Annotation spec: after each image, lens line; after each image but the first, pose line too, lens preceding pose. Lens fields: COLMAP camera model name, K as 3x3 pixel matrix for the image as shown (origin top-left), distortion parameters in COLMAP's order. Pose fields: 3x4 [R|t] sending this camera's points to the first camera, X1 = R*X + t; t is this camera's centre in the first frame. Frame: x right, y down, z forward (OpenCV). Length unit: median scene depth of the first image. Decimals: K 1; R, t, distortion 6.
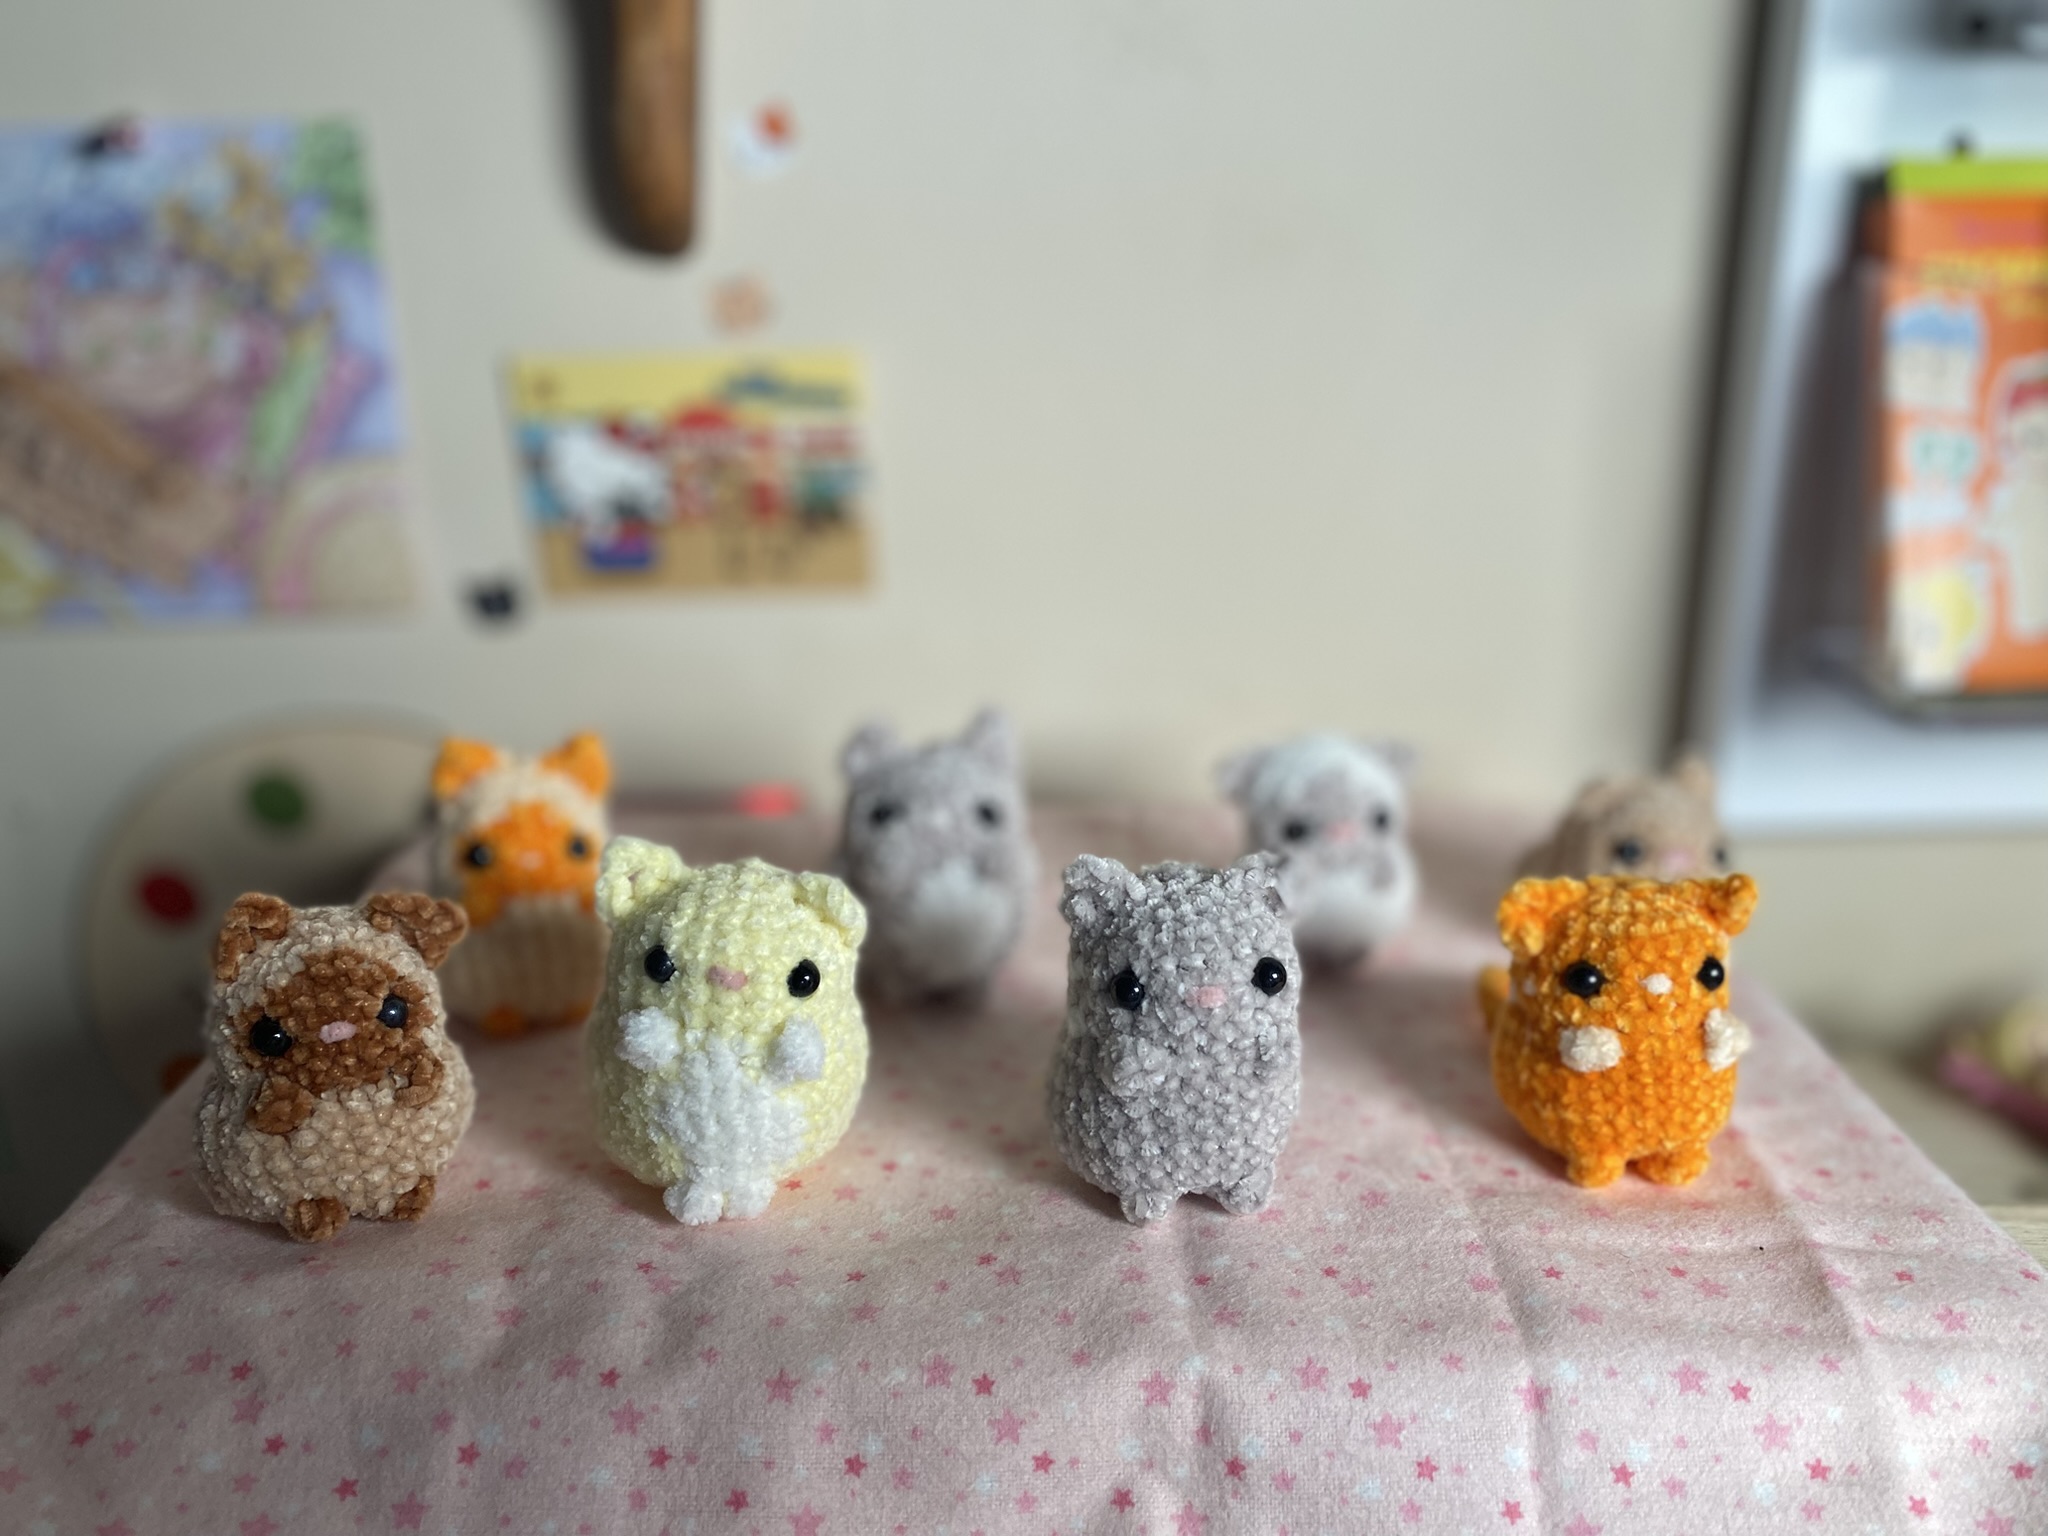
lens RADIAL K [[1537.3, 0, 1022.7], [0, 1537.3, 768.9], [0, 0, 1]] dist [-0.001767, 0.003803]
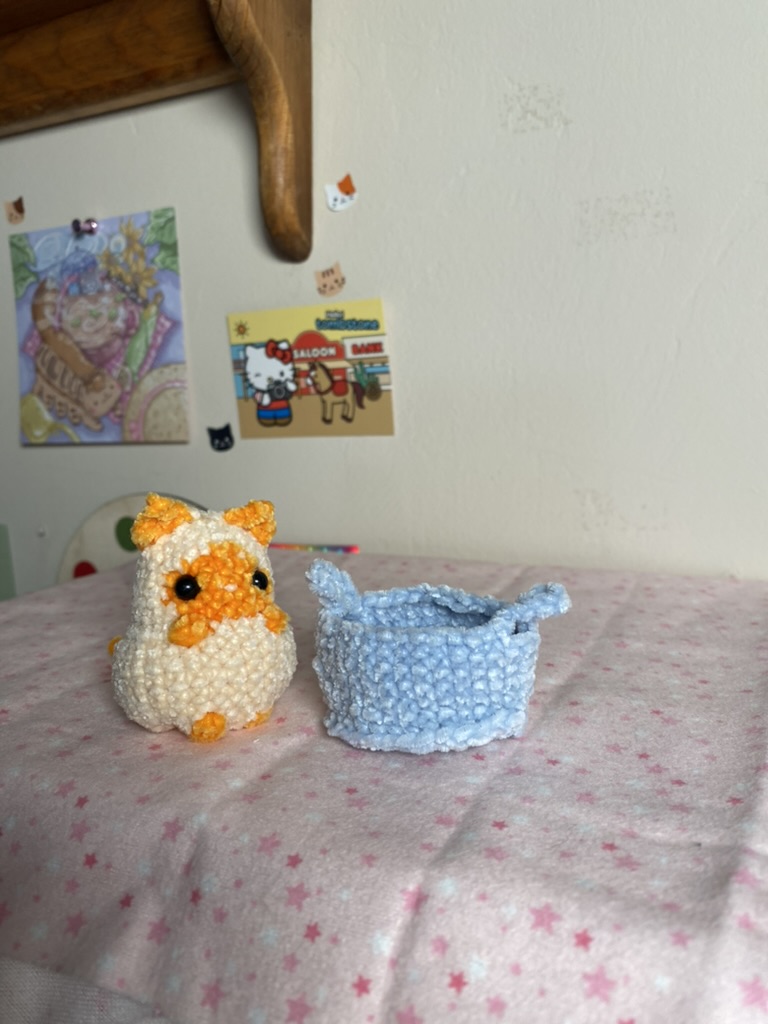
lens RADIAL K [[788.4, 0, 384.6], [0, 788.4, 494.1], [0, 0, 1]] dist [0.004437, -0.004487]
pose [[0.912315, 0.038796, -0.407648, 0.296538], [-0.106963, 0.983517, -0.145783, 0.098188], [0.395273, 0.176603, 0.901427, 0.194310]]
